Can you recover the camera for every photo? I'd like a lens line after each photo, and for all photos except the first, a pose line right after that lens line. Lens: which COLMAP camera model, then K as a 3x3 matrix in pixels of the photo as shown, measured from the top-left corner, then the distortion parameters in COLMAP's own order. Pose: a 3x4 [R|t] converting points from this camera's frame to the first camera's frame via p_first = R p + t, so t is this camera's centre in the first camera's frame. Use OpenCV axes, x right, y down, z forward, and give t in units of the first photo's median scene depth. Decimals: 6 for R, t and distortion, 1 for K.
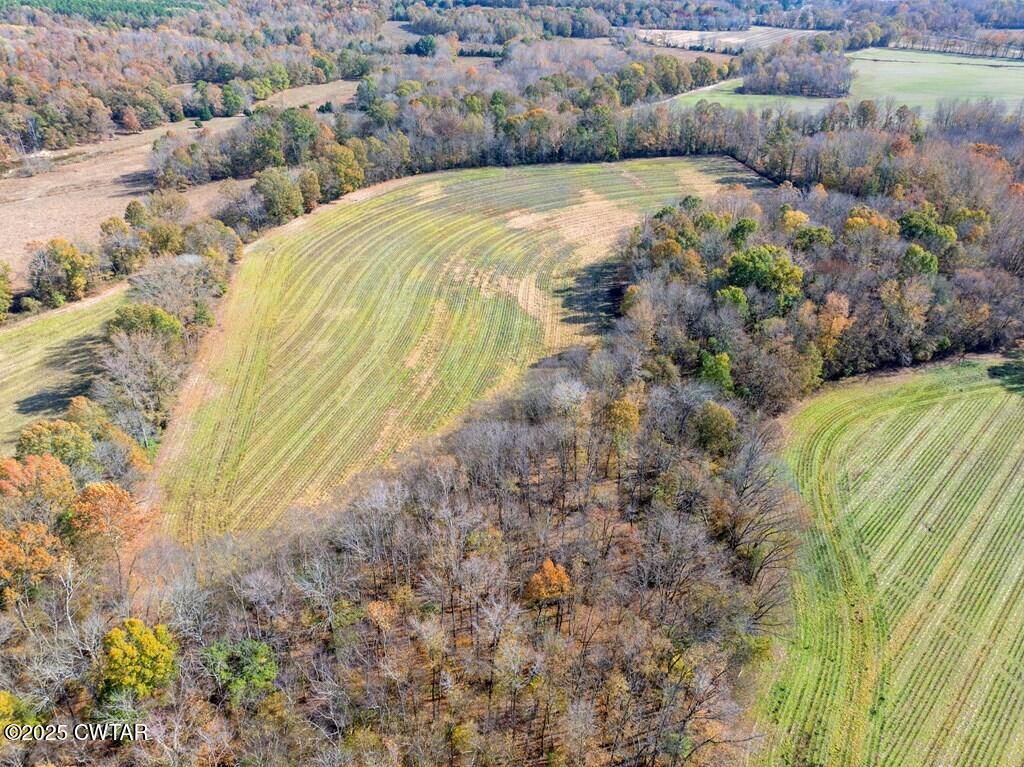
lens RADIAL K [[718.6, 0, 513.3], [0, 718.6, 384.4], [0, 0, 1]] dist [-0.049295, 0.022944]
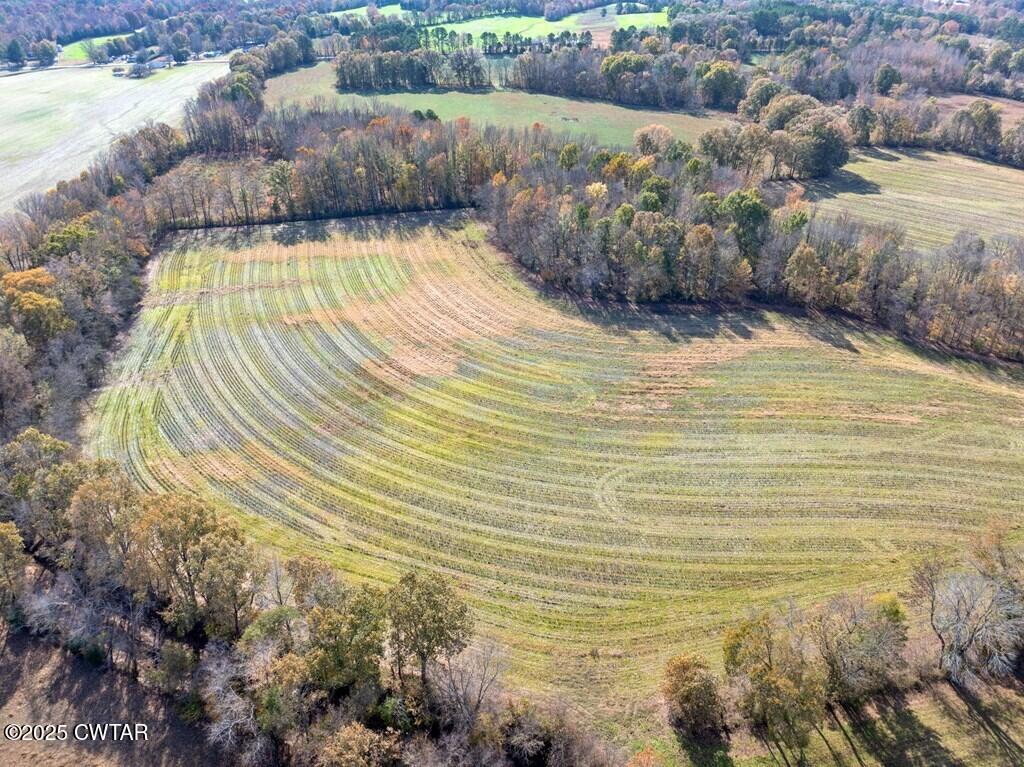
lens RADIAL K [[718.6, 0, 517.7], [0, 718.6, 387.2], [0, 0, 1]] dist [-0.049295, 0.022944]
pose [[-0.045827, -0.519805, 0.853055, -0.785269], [0.526211, 0.713308, 0.462919, -0.664860], [-0.849118, 0.470102, 0.240838, 1.107074]]
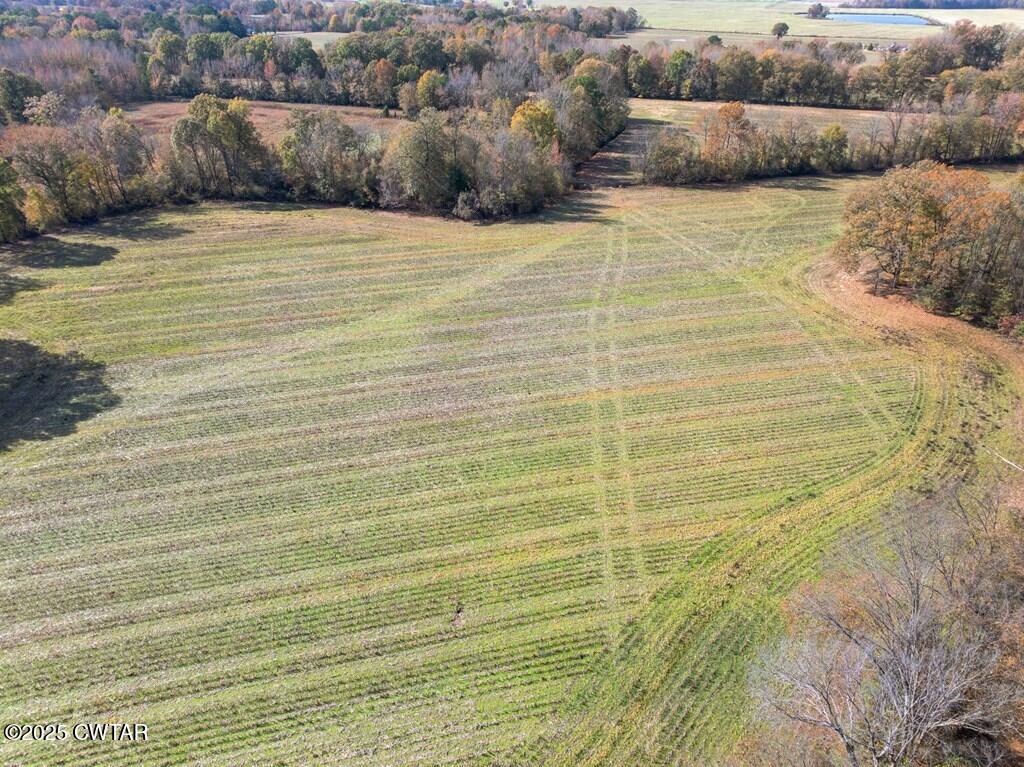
lens RADIAL K [[718.6, 0, 513.3], [0, 718.6, 382.9], [0, 0, 1]] dist [-0.049295, 0.022944]
pose [[-0.866395, -0.238815, 0.438552, 0.242692], [0.270045, 0.514662, 0.813756, -0.180434], [-0.420043, 0.823463, -0.381410, 0.679004]]
